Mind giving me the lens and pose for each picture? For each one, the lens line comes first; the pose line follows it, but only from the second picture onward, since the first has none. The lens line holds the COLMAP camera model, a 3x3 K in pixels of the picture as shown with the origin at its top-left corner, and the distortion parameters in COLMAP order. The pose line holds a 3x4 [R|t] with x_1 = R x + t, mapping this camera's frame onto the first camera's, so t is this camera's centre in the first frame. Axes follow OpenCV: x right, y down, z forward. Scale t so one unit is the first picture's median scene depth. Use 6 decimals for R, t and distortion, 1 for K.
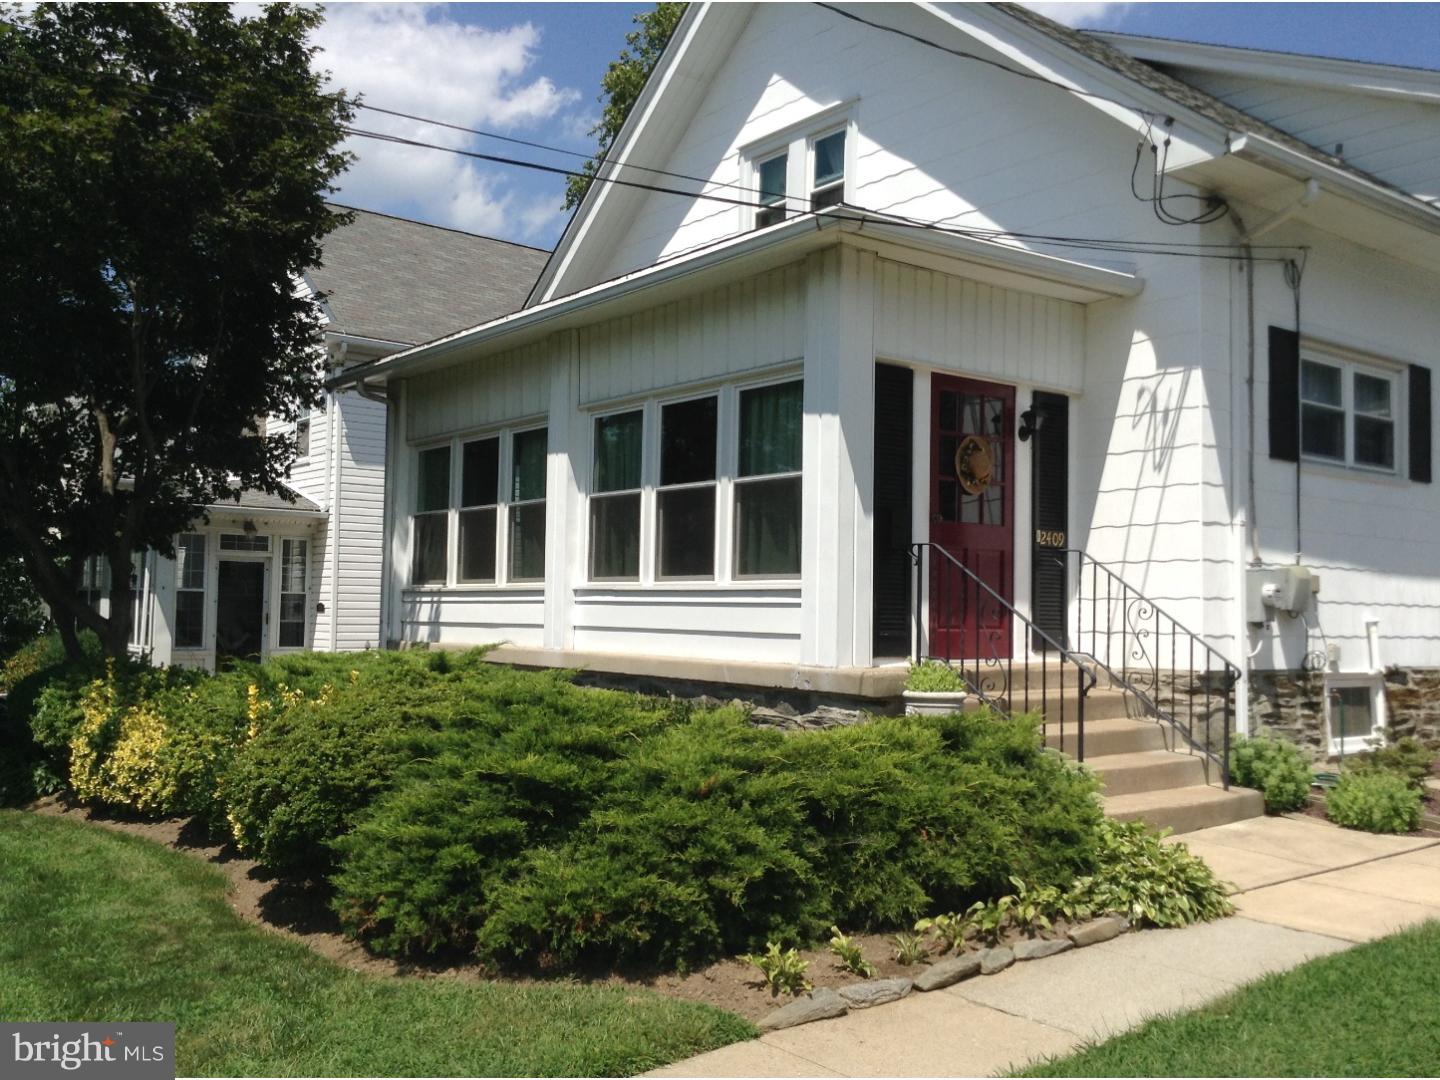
lens RADIAL K [[1316.9, 0, 707.4], [0, 1316.9, 542.0], [0, 0, 1]] dist [0.027657, 0.000000]
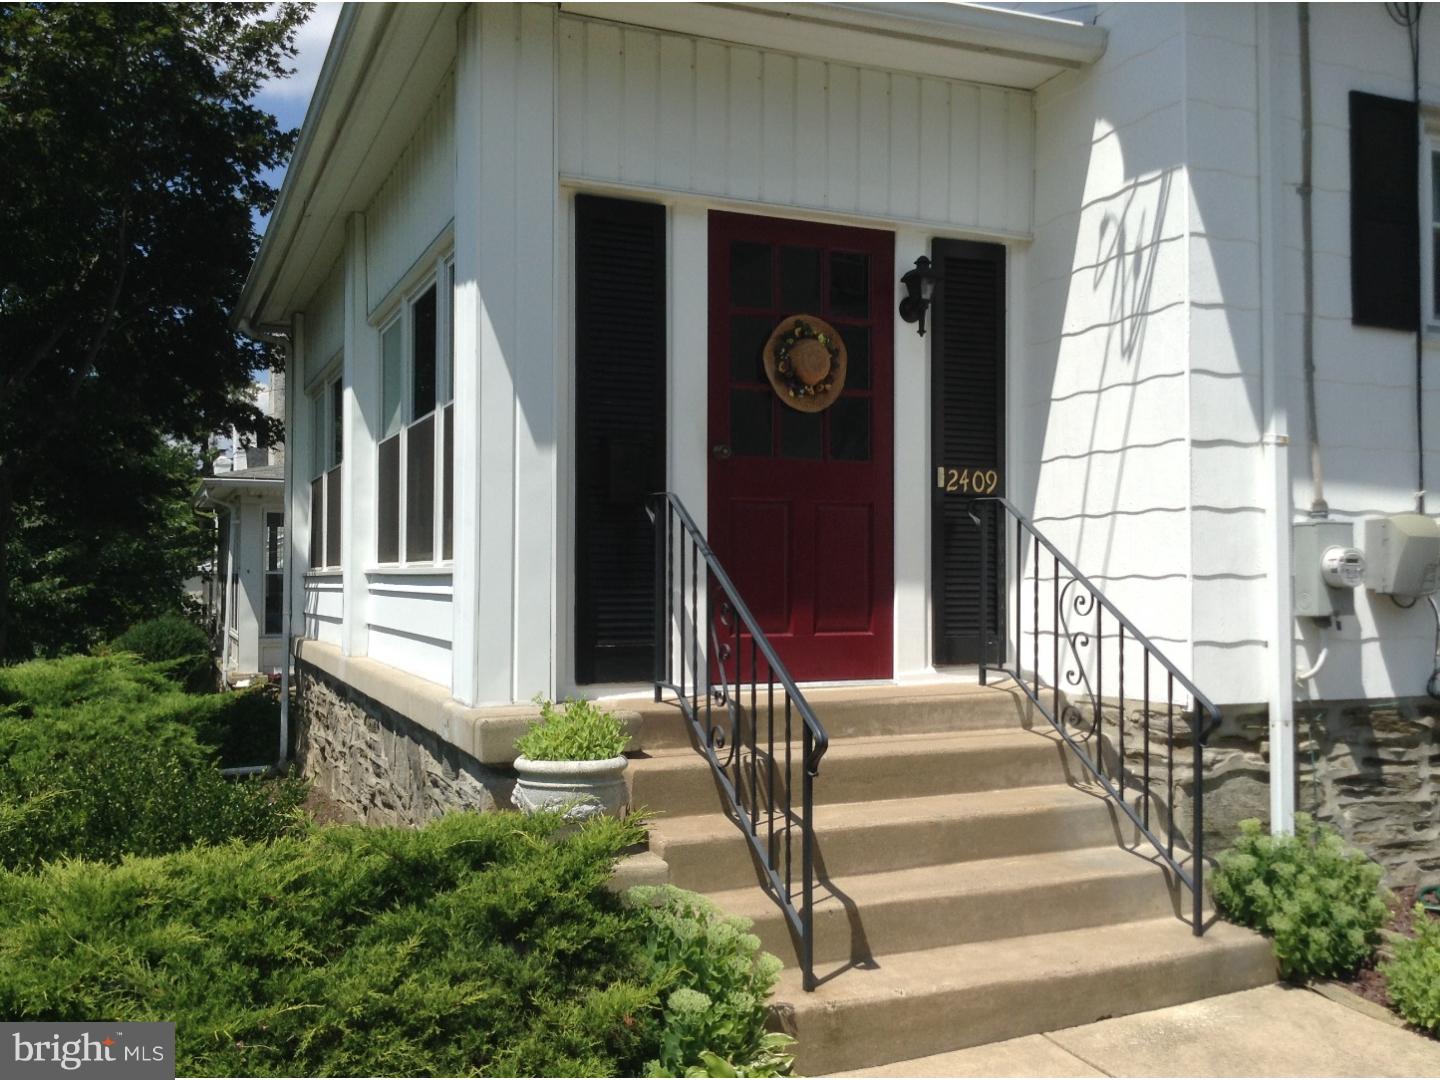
lens RADIAL K [[1316.9, 0, 733.7], [0, 1316.9, 537.9], [0, 0, 1]] dist [0.027657, 0.000000]
pose [[0.971336, -0.021492, -0.236736, 0.308852], [0.025694, 0.999562, 0.014680, 0.012787], [0.236316, -0.020342, 0.971463, 0.395909]]
